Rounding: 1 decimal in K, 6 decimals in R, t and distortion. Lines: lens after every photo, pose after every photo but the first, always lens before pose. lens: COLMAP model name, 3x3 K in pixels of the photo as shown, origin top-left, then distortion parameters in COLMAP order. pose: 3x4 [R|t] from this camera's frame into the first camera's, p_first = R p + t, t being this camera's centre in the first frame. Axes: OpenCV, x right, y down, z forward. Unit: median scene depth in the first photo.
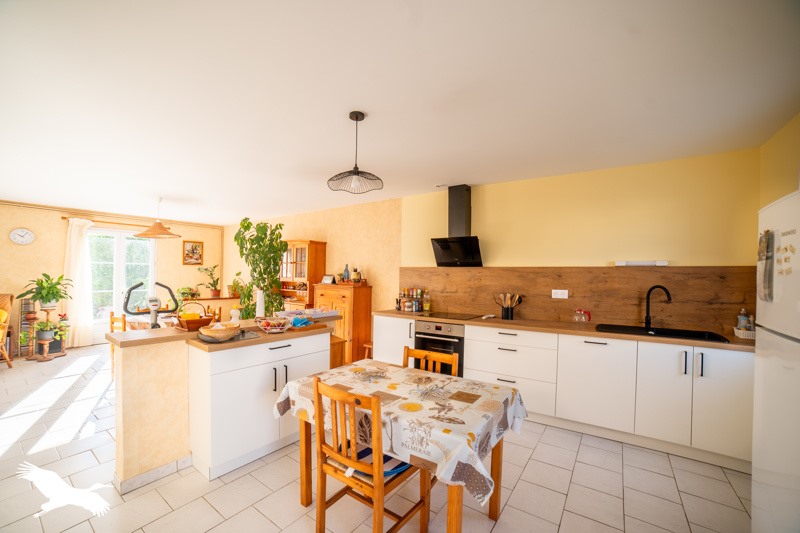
lens RADIAL K [[346.5, 0, 400.0], [0, 346.5, 266.5], [0, 0, 1]] dist [-0.000591, -0.000019]
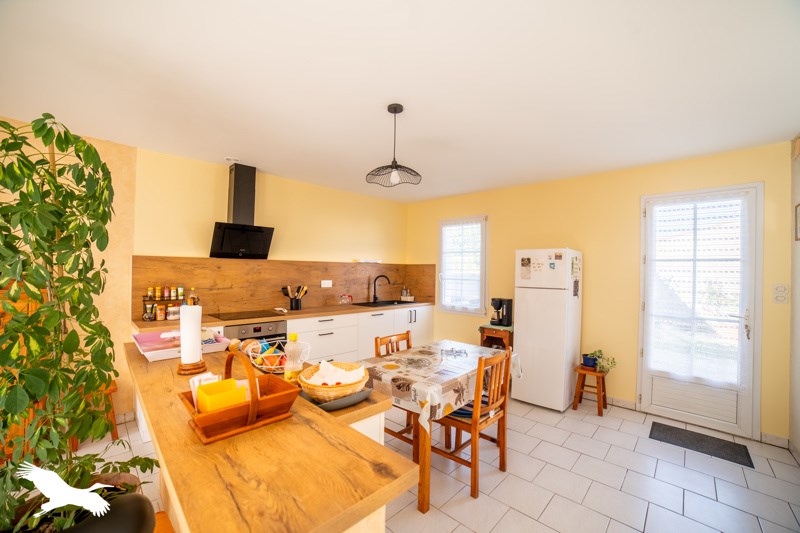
lens RADIAL K [[346.5, 0, 400.0], [0, 346.5, 266.5], [0, 0, 1]] dist [-0.000591, -0.000019]
pose [[0.206300, 0.002178, 0.978486, -0.638347], [-0.032191, 0.999471, 0.004562, 0.003951], [-0.977959, -0.032440, 0.206261, 0.456387]]
